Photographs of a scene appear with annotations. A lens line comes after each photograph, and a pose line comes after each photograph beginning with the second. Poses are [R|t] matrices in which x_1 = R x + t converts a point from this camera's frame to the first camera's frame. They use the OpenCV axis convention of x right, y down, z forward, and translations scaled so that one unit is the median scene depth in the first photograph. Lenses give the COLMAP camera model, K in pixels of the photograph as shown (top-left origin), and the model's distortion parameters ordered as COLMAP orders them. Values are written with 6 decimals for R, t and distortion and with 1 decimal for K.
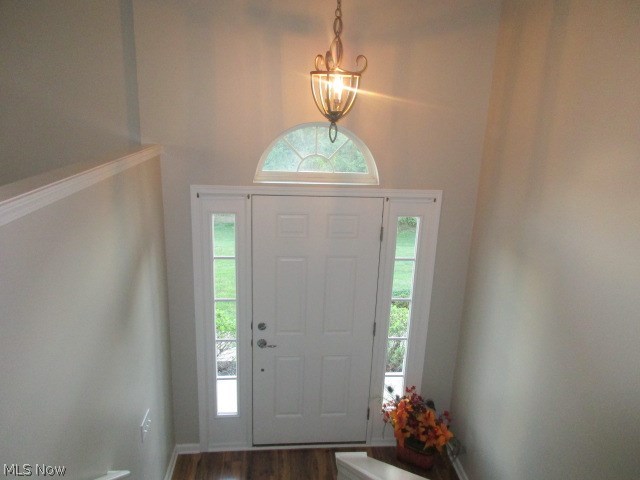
lens RADIAL K [[477.9, 0, 319.9], [0, 477.9, 239.8], [0, 0, 1]] dist [-0.002442, 0.002359]
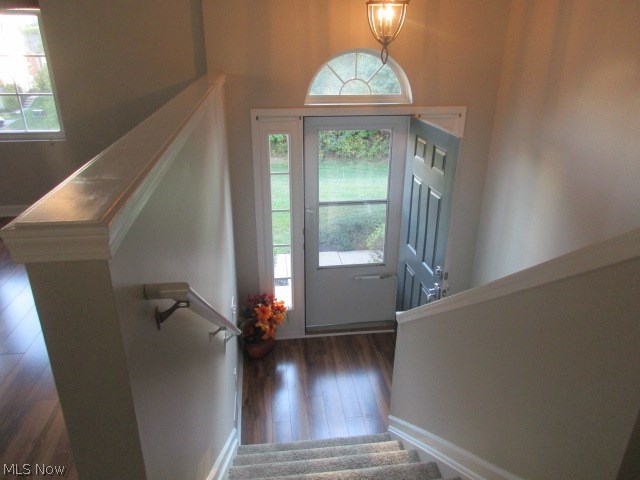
lens RADIAL K [[477.9, 0, 319.7], [0, 477.9, 240.1], [0, 0, 1]] dist [-0.002442, 0.002359]
pose [[0.999107, -0.041770, 0.006416, -0.117727], [0.040583, 0.990679, 0.130033, 0.051629], [-0.011788, -0.129656, 0.991489, -0.174751]]
